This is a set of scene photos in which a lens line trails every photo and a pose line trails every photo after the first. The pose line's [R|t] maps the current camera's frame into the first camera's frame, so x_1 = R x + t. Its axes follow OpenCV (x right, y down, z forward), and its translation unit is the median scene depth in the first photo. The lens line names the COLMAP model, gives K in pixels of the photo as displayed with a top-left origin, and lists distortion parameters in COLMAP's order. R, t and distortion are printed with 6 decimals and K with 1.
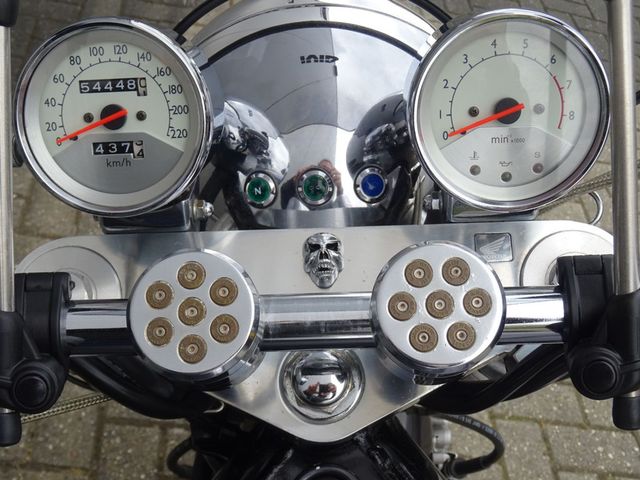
lens RADIAL K [[884.4, 0, 318.8], [0, 884.4, 241.6], [0, 0, 1]] dist [-0.022038, 0.000000]
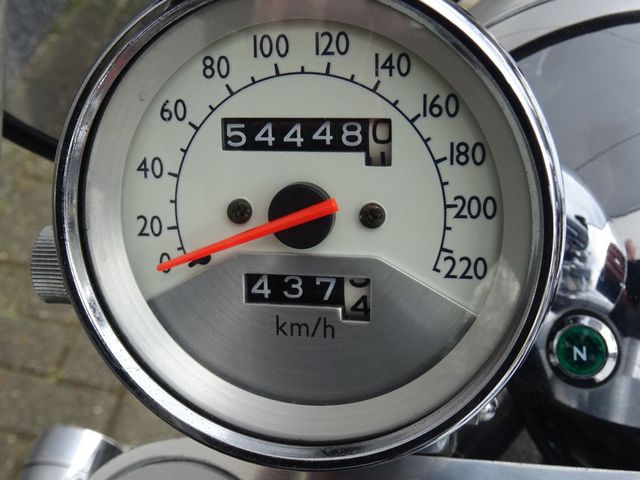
lens RADIAL K [[884.4, 0, 320.3], [0, 884.4, 239.8], [0, 0, 1]] dist [-0.022038, 0.000000]
pose [[0.982935, 0.069769, -0.170206, -0.156442], [-0.069577, 0.997551, 0.007101, -0.133363], [0.170285, 0.004863, 0.985383, 0.613845]]
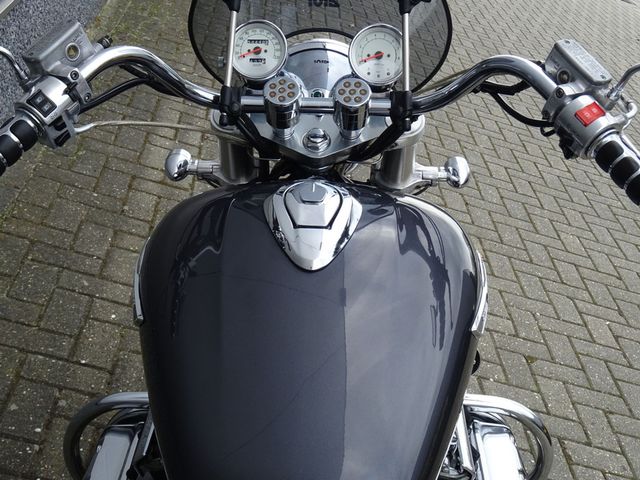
lens RADIAL K [[967.5, 0, 321.9], [0, 967.5, 239.6], [0, 0, 1]] dist [0.109645, 0.000000]
pose [[0.997896, 0.064663, 0.004711, 0.029520], [-0.060744, 0.957869, -0.280709, 1.492037], [-0.022664, 0.279832, 0.959781, -2.199945]]
